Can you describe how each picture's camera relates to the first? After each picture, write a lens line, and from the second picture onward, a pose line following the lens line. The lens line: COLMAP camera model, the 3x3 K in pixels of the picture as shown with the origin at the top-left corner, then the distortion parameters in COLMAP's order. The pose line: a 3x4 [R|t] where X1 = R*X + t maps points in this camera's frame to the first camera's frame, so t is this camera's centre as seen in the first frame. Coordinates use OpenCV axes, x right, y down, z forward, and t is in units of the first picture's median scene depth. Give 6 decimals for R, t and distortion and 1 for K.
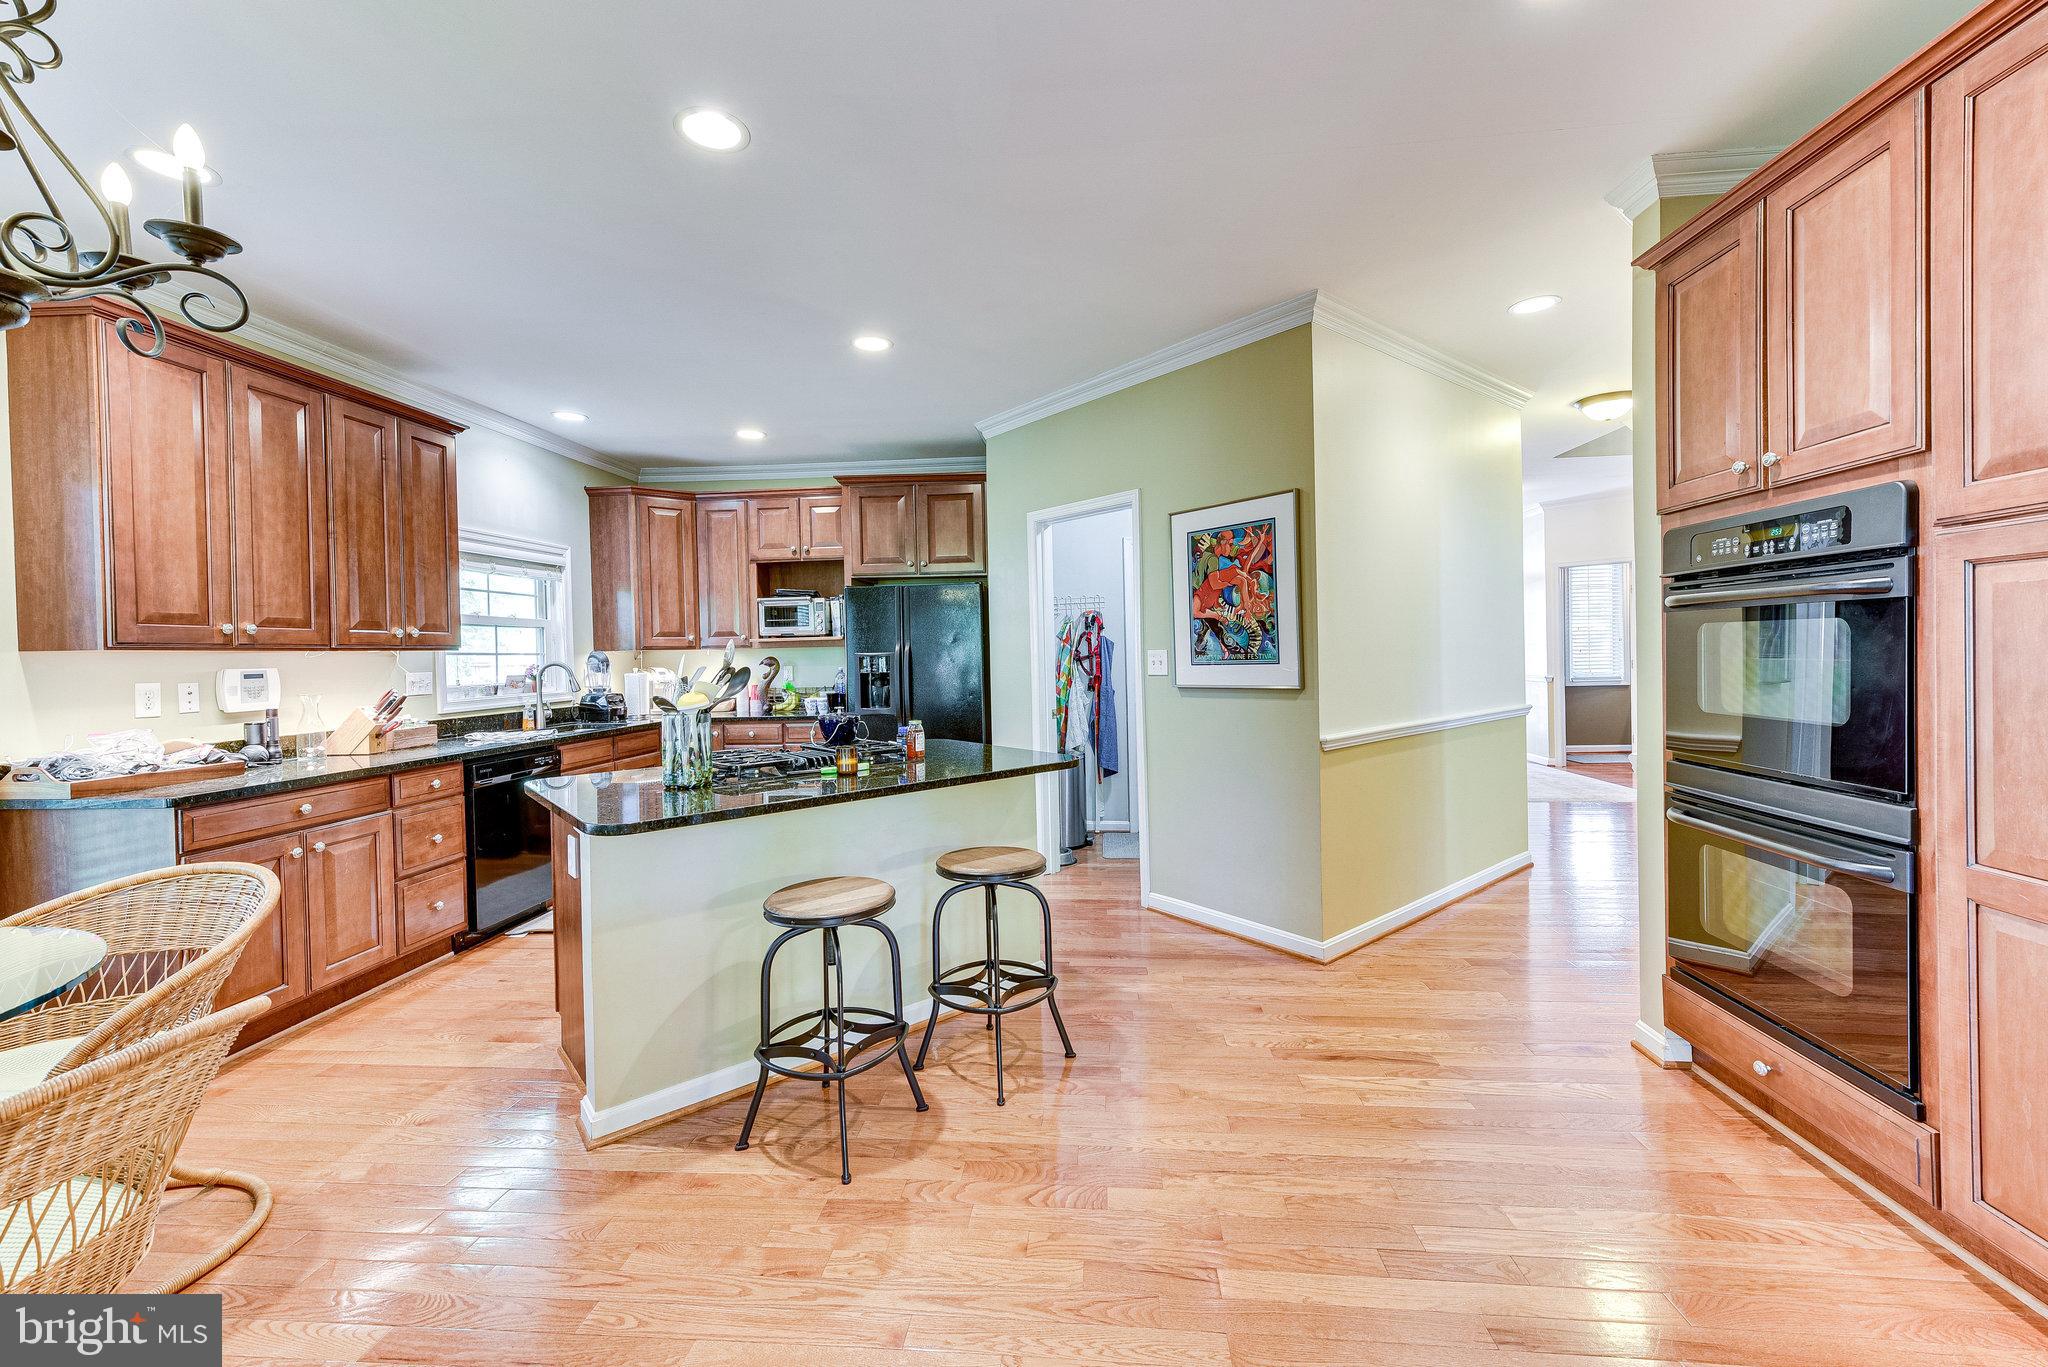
lens RADIAL K [[819.6, 0, 1024.6], [0, 819.6, 664.3], [0, 0, 1]] dist [0.012606, -0.000490]
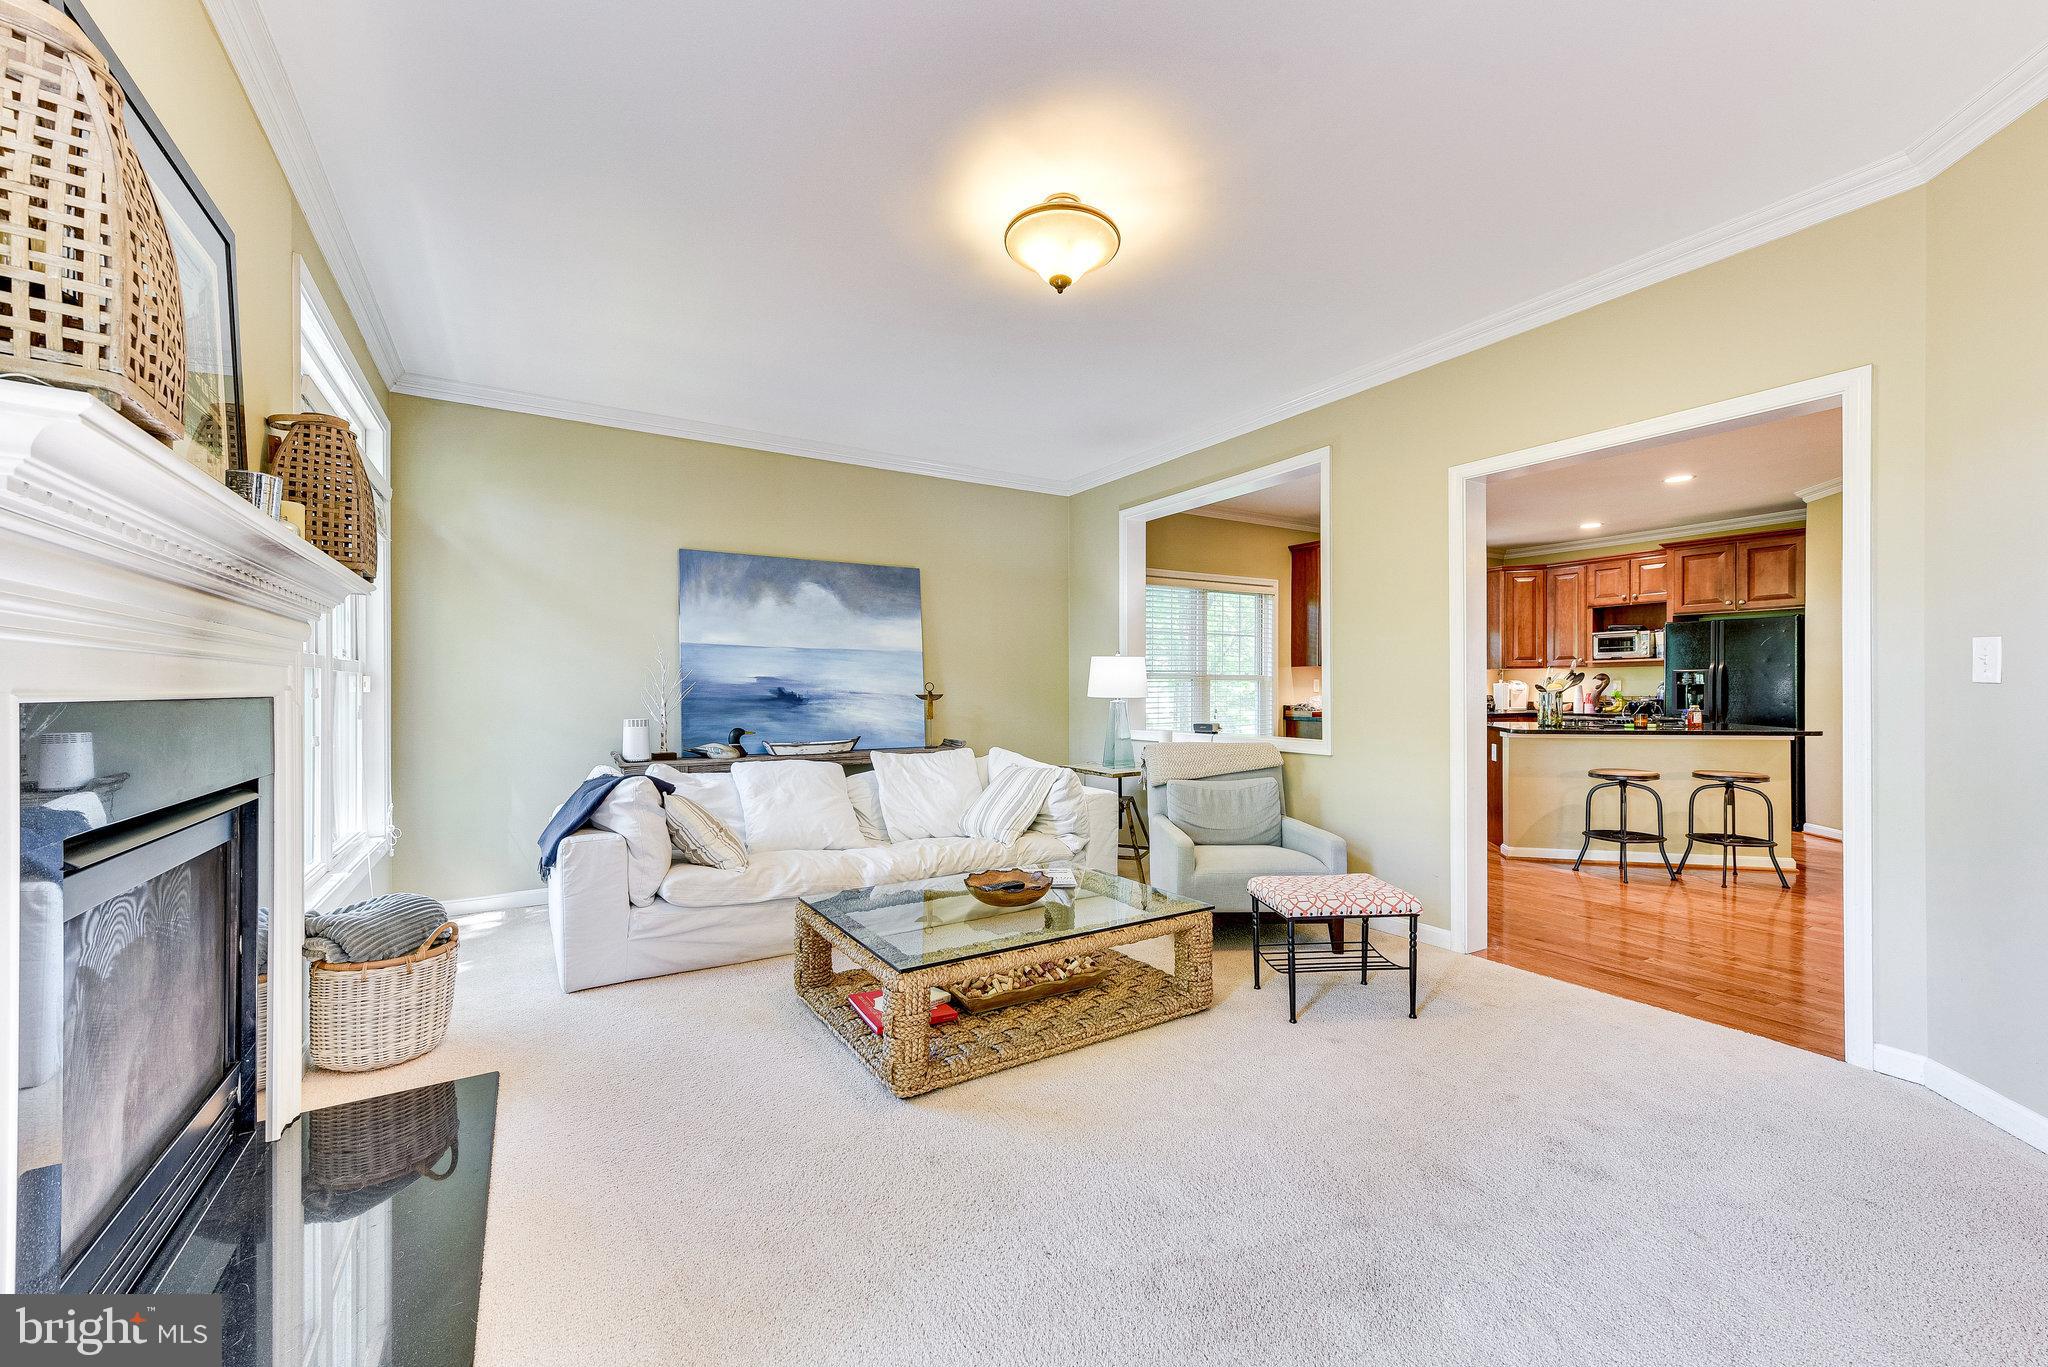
lens RADIAL K [[795.1, 0, 1021.9], [0, 795.1, 693.0], [0, 0, 1]] dist [0.011569, -0.000124]
pose [[0.591271, 0.022471, -0.806160, 0.357640], [-0.019255, 0.999720, 0.013744, 0.041992], [0.806243, 0.007396, 0.591538, -1.054101]]
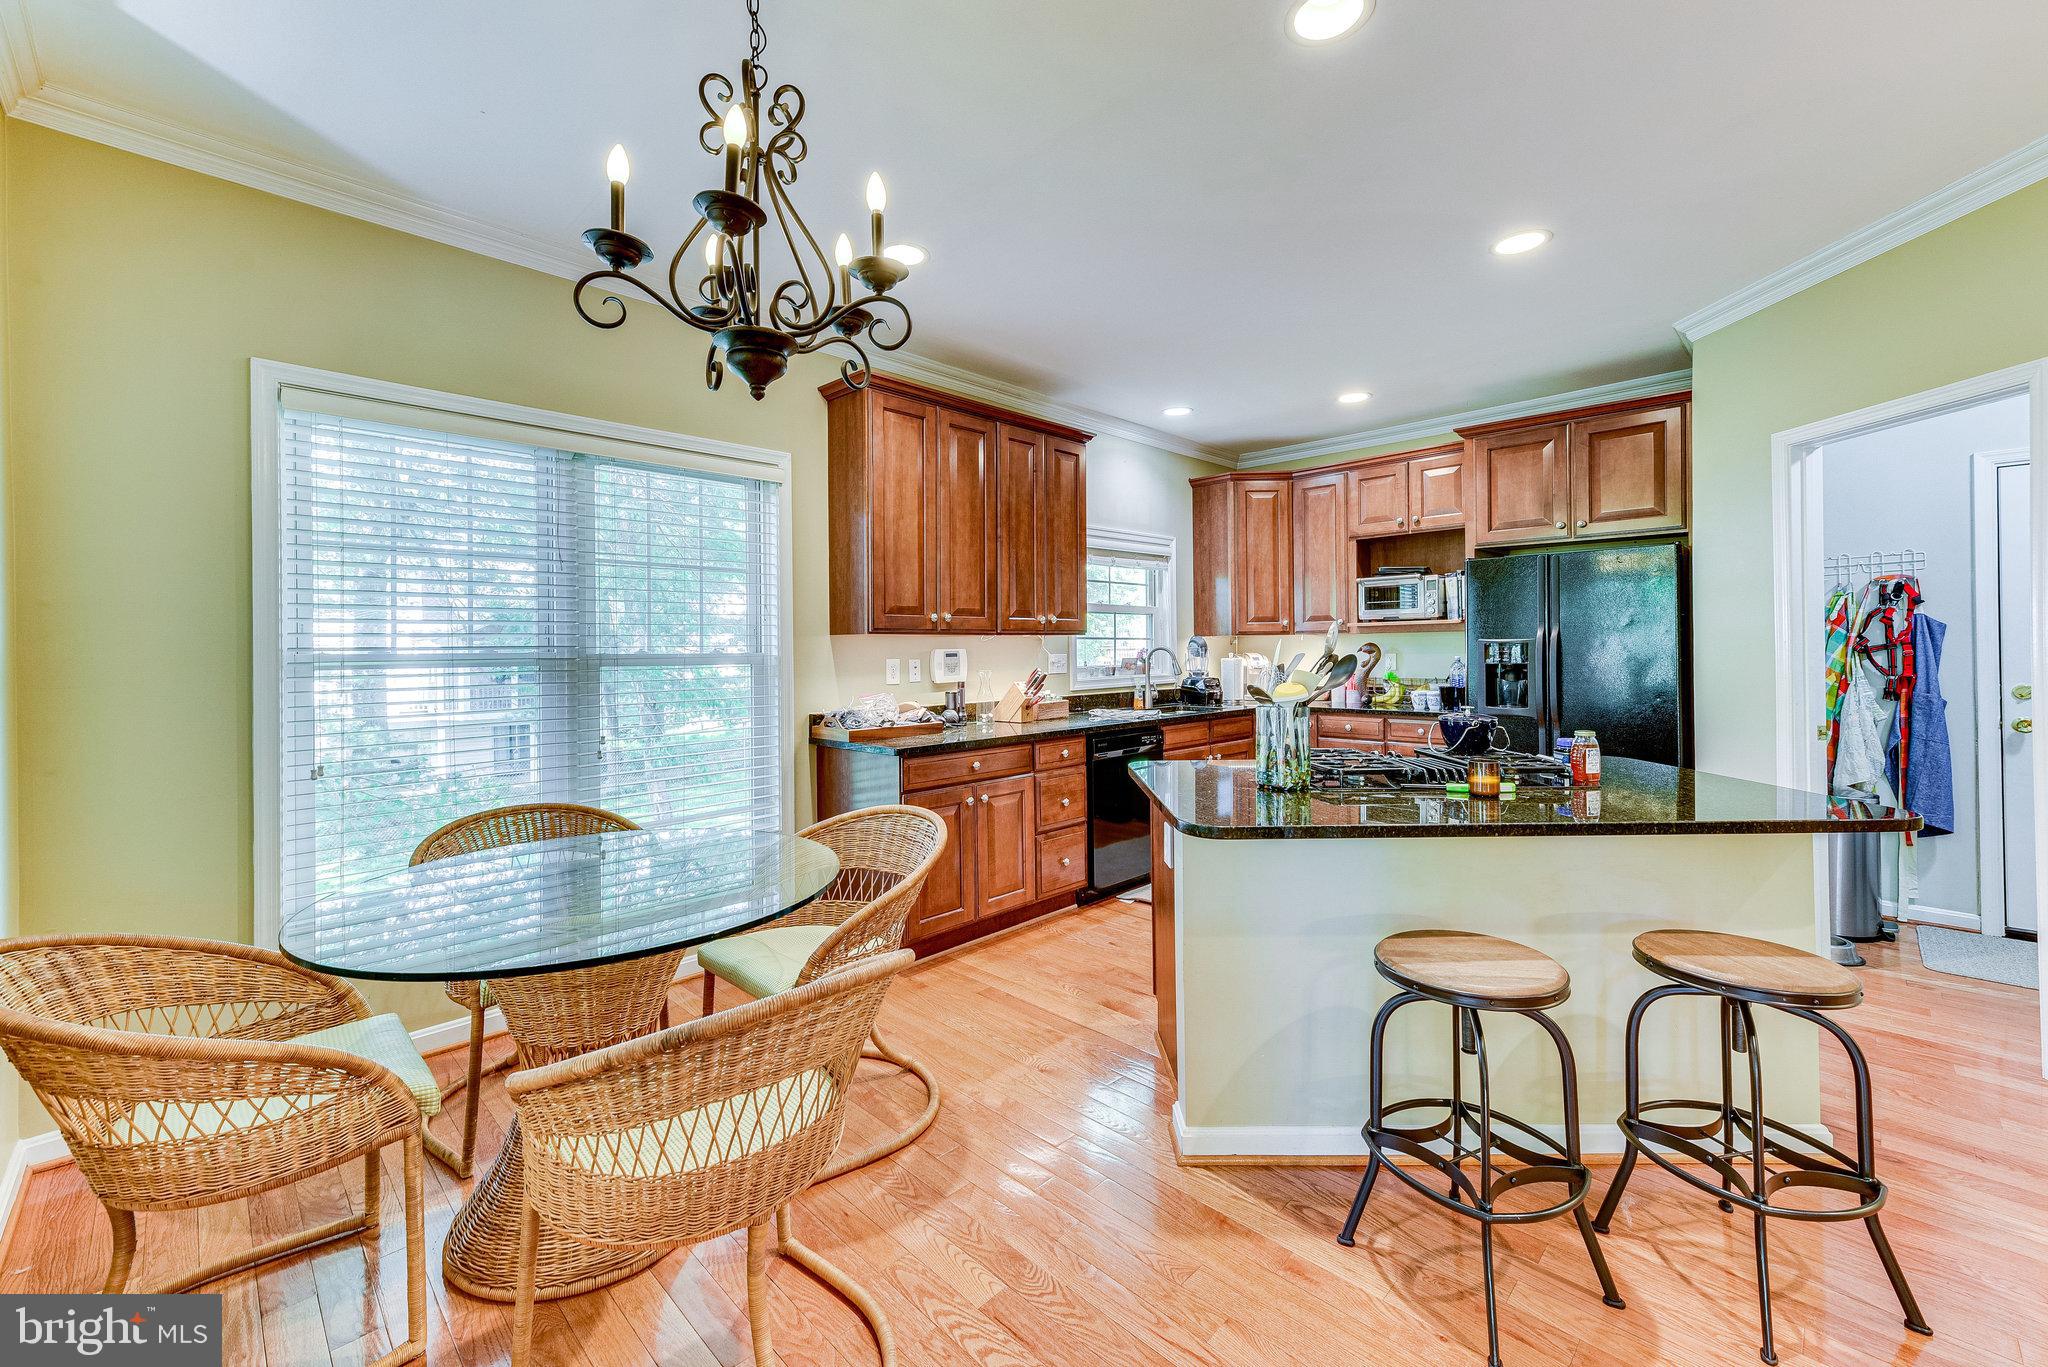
lens RADIAL K [[820.8, 0, 1021.6], [0, 820.8, 649.4], [0, 0, 1]] dist [0.014102, -0.000273]
pose [[0.769302, 0.012911, -0.638754, -0.045074], [-0.013649, 0.999900, 0.003772, -0.000351], [0.638739, 0.005817, 0.769402, 0.098371]]
